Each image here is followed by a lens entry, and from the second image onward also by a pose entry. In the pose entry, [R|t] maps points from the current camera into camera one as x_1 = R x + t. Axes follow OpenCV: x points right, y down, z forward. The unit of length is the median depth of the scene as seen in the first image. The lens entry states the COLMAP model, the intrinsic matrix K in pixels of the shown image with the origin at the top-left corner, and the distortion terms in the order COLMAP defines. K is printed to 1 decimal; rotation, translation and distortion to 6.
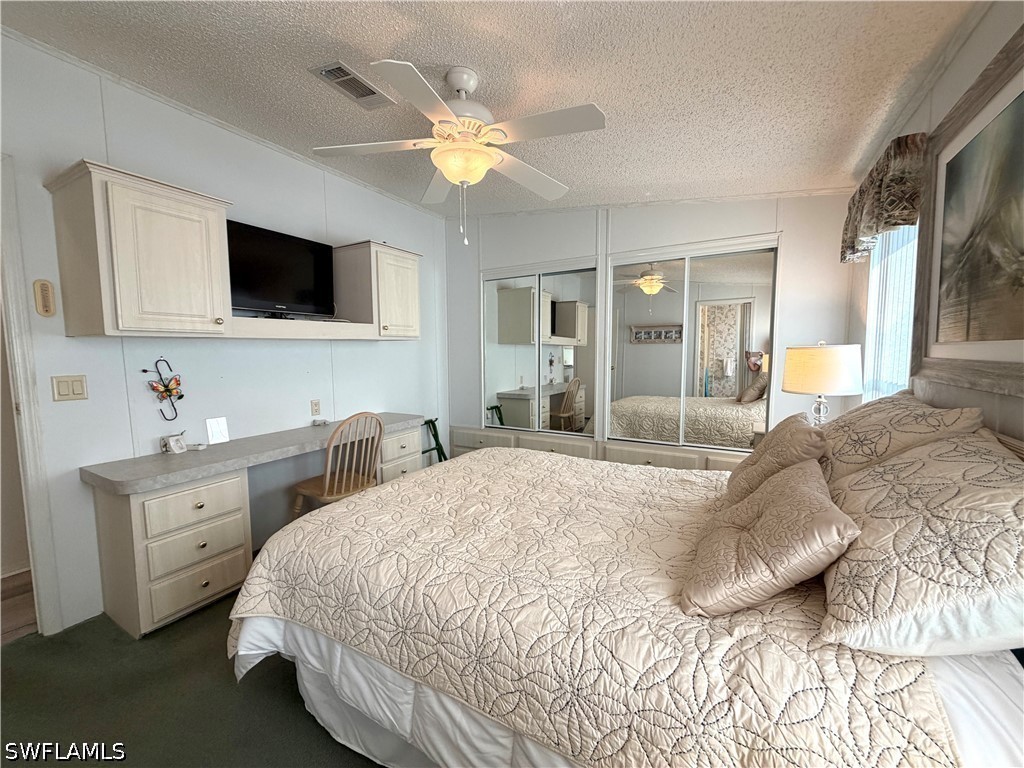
lens RADIAL K [[406.6, 0, 505.0], [0, 406.6, 383.3], [0, 0, 1]] dist [0.001595, -0.000267]
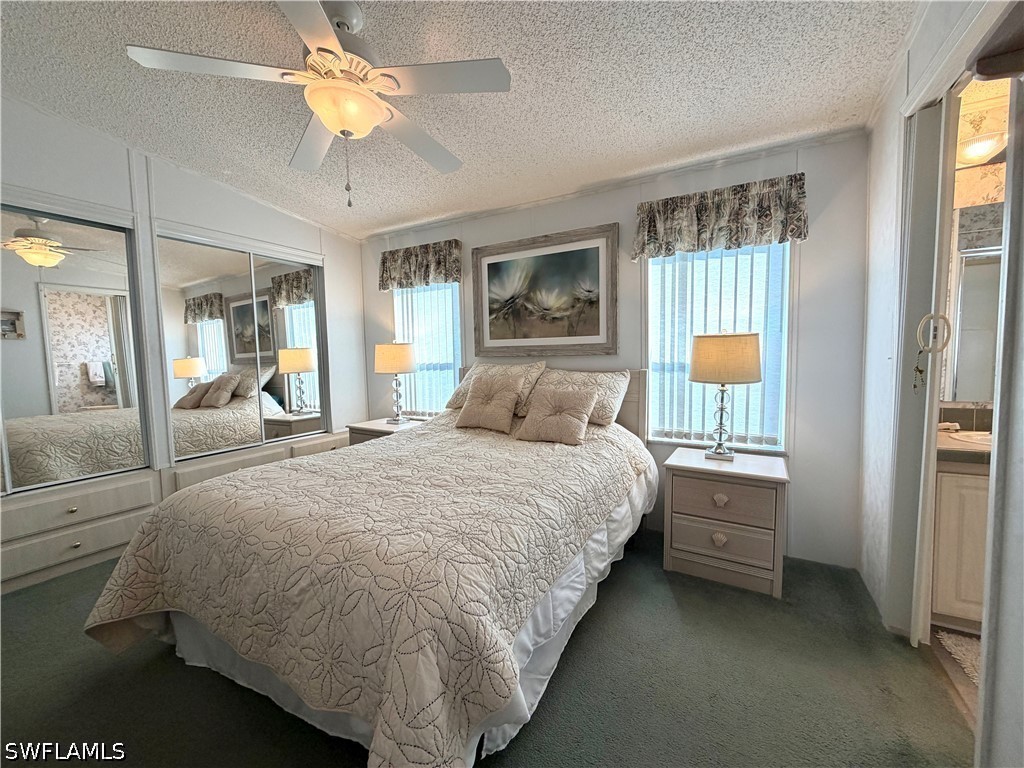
lens RADIAL K [[406.6, 0, 511.2], [0, 406.6, 384.9], [0, 0, 1]] dist [0.001595, -0.000267]
pose [[-0.007457, -0.064709, 0.997876, -0.868384], [0.098419, 0.993012, 0.065129, 0.009551], [-0.995117, 0.098696, -0.001037, 0.627710]]
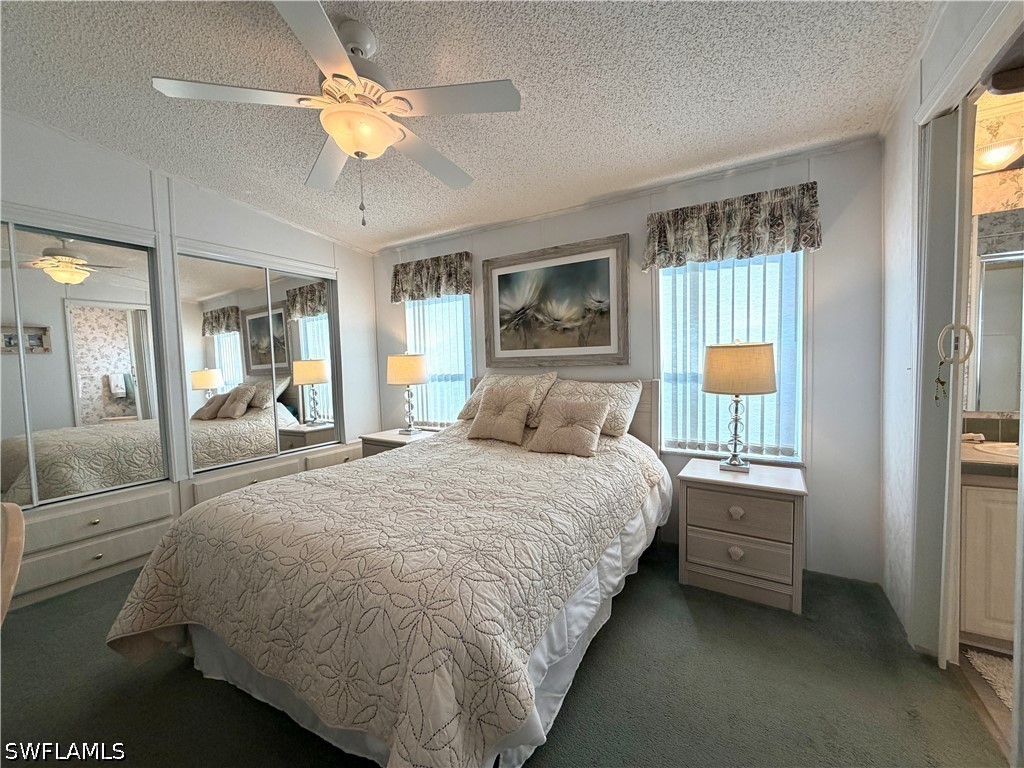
lens RADIAL K [[406.6, 0, 511.2], [0, 406.6, 385.1], [0, 0, 1]] dist [0.001595, -0.000267]
pose [[0.017476, -0.047718, 0.998708, -0.870655], [0.107112, 0.993202, 0.045581, -0.003479], [-0.994093, 0.106177, 0.022469, 0.629475]]
